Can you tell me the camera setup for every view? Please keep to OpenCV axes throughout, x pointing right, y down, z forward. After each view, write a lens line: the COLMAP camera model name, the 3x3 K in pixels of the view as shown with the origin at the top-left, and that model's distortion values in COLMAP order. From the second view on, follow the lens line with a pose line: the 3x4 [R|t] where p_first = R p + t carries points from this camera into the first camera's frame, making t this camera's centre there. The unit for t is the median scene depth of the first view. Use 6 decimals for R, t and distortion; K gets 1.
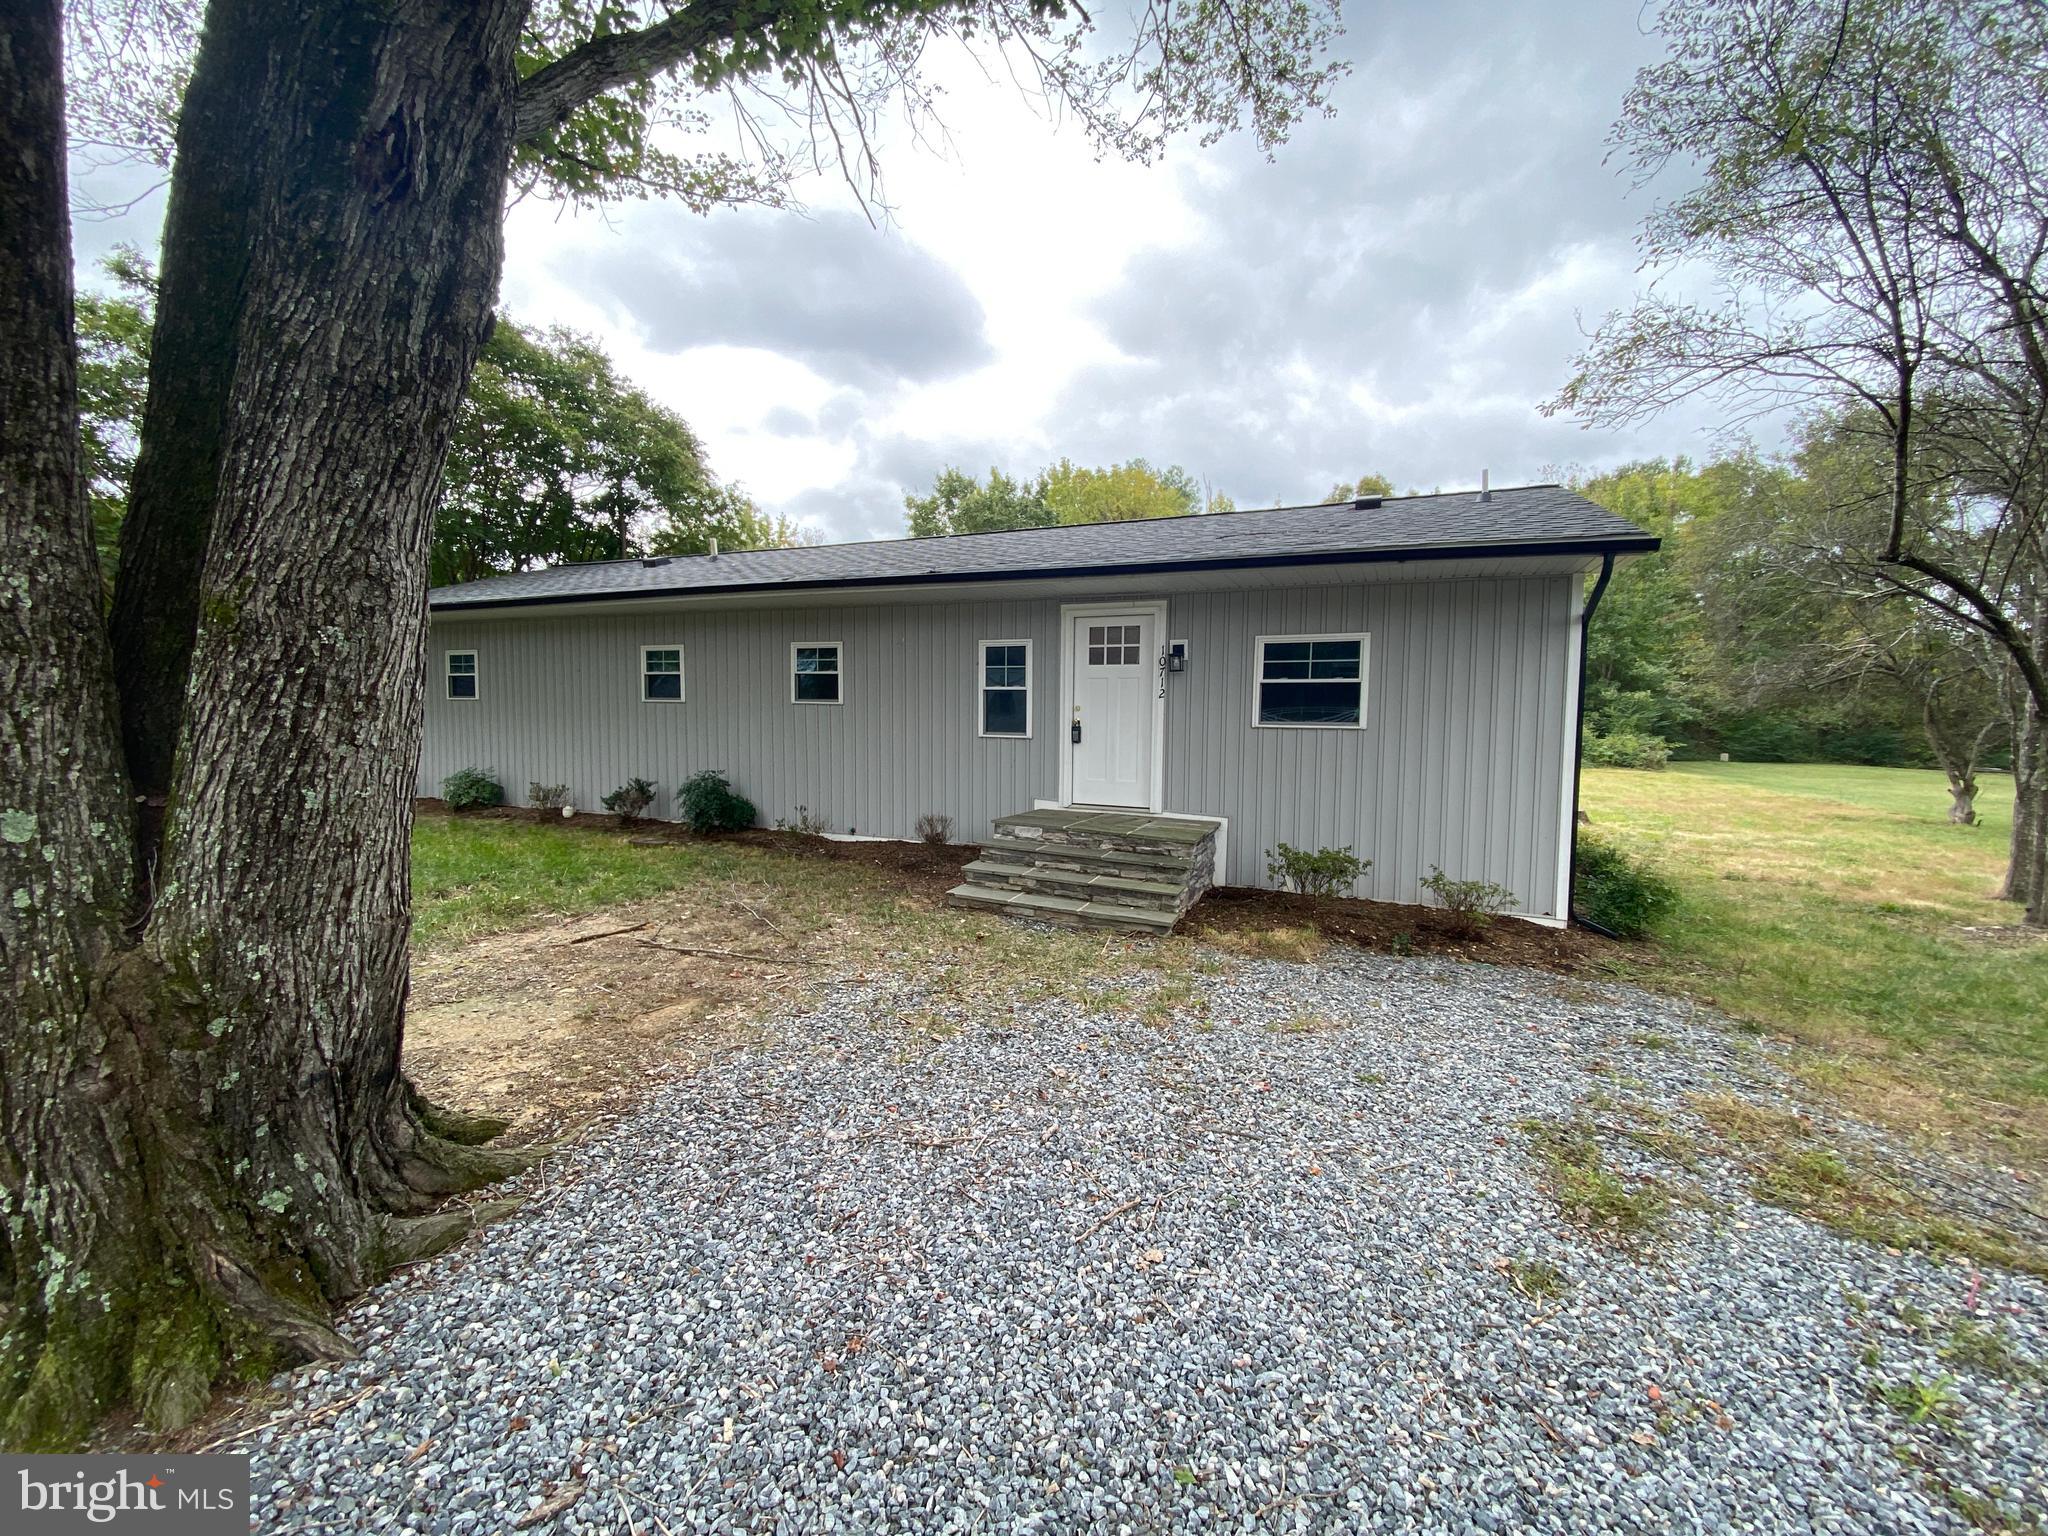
lens RADIAL K [[860.0, 0, 1030.1], [0, 860.0, 764.8], [0, 0, 1]] dist [-0.008452, -0.001974]
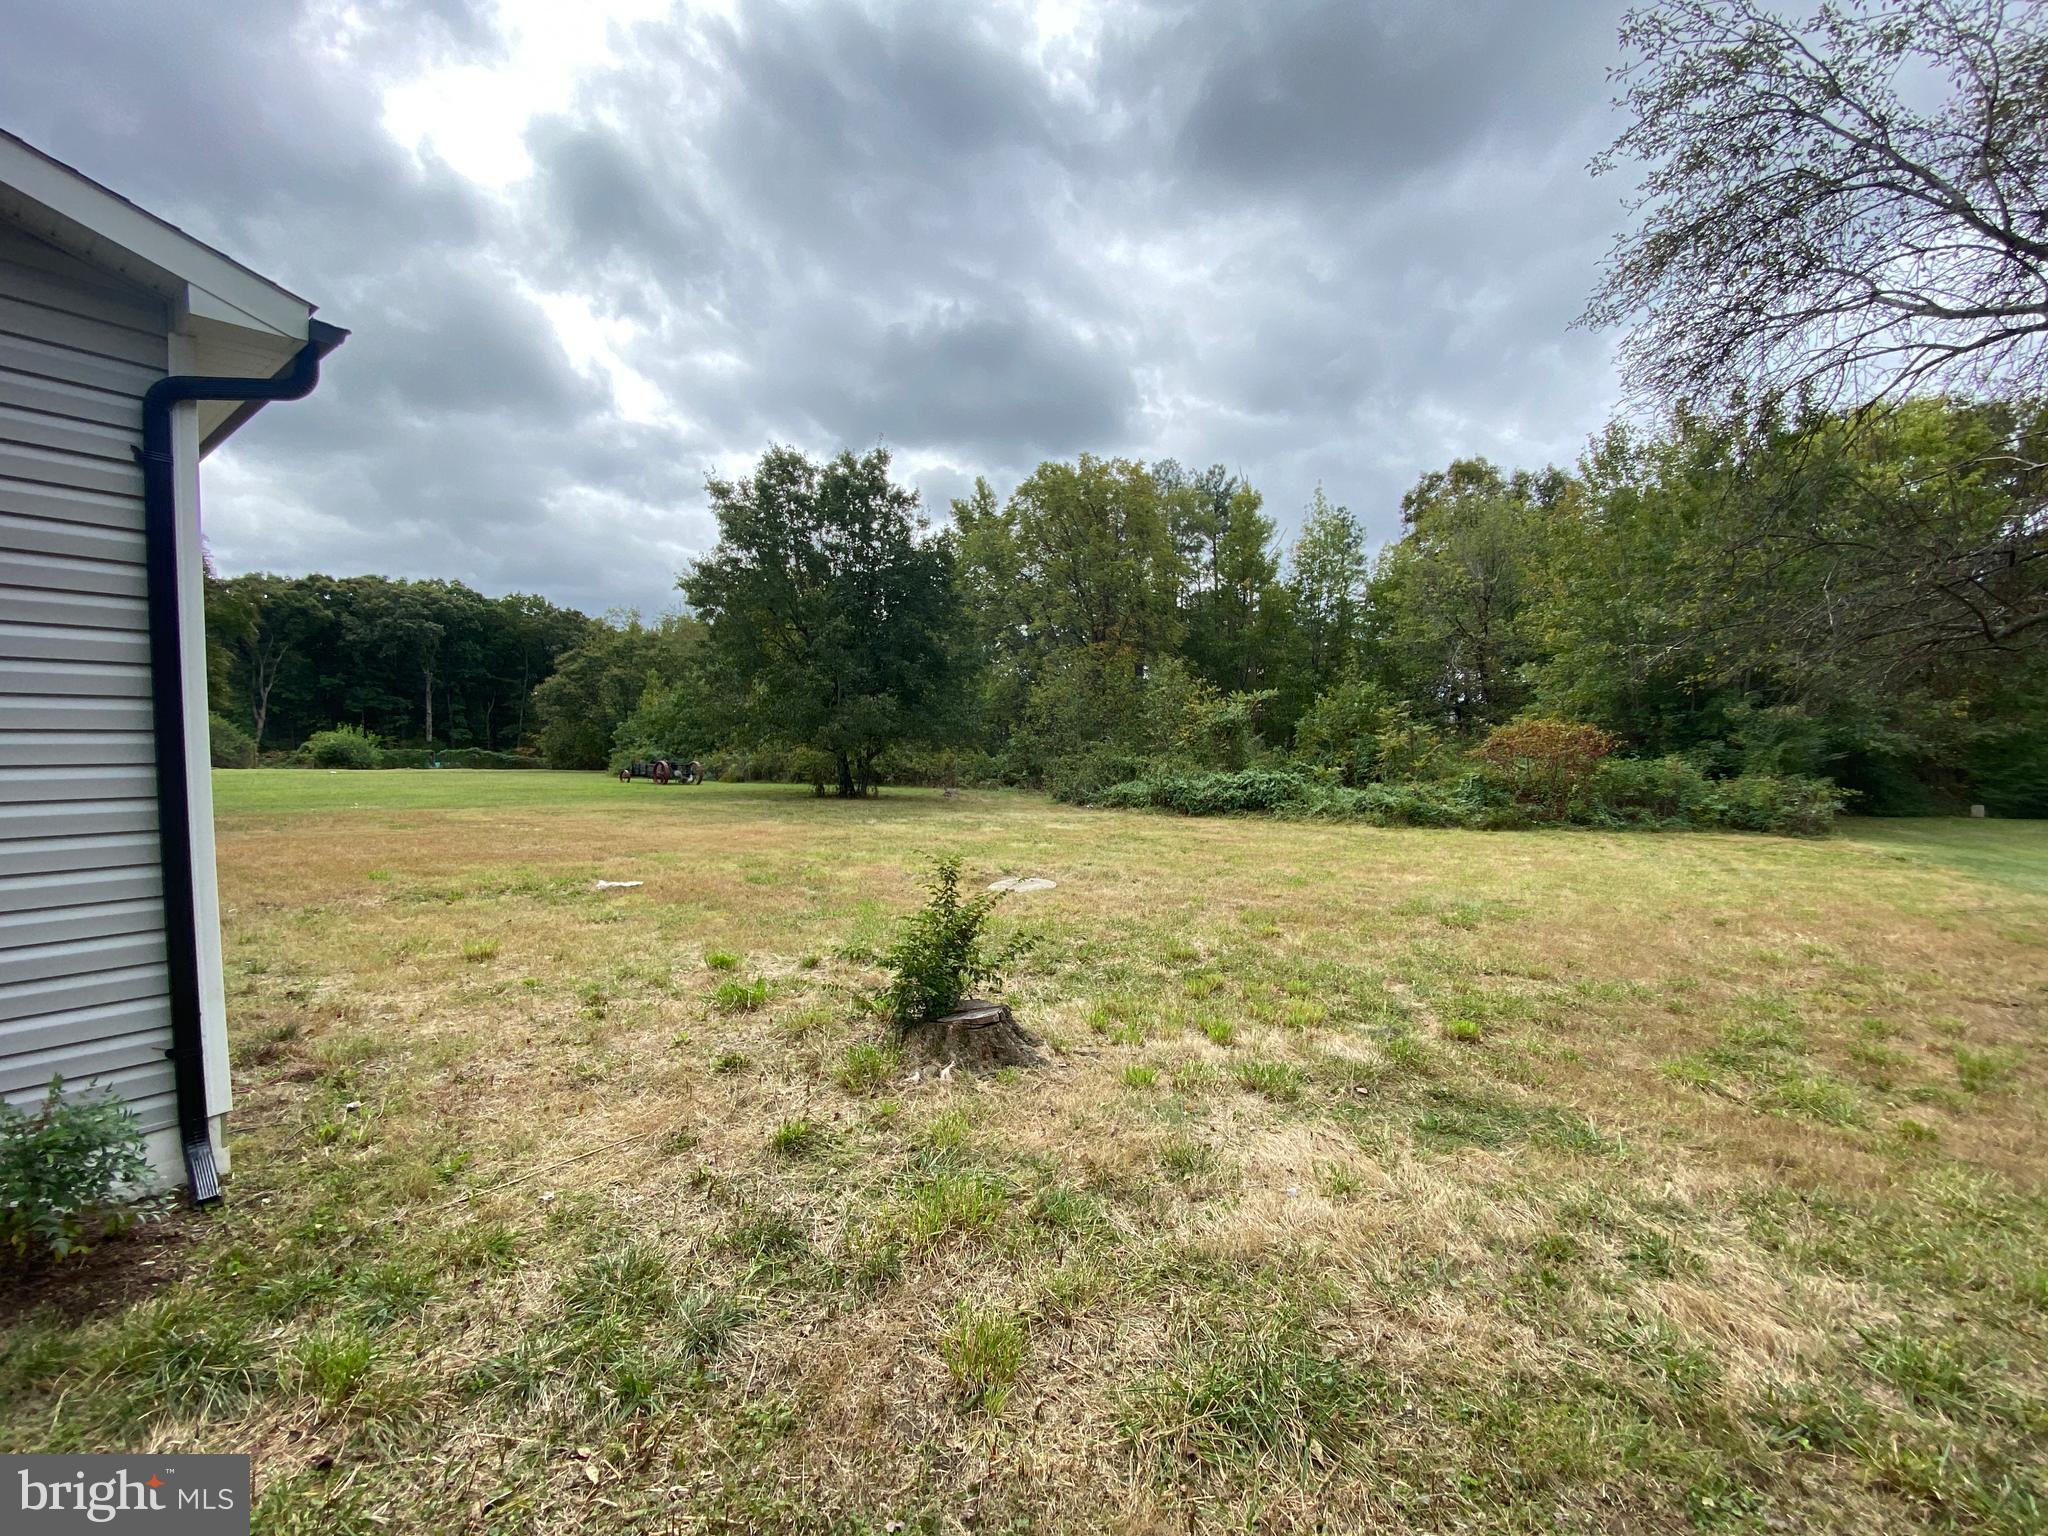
lens RADIAL K [[860.0, 0, 1022.7], [0, 860.0, 762.0], [0, 0, 1]] dist [-0.008452, -0.001974]
pose [[0.979321, -0.009112, -0.202107, 1.160509], [-0.002708, 0.998305, -0.058132, -0.031201], [0.202295, 0.057477, 0.977637, 1.131951]]
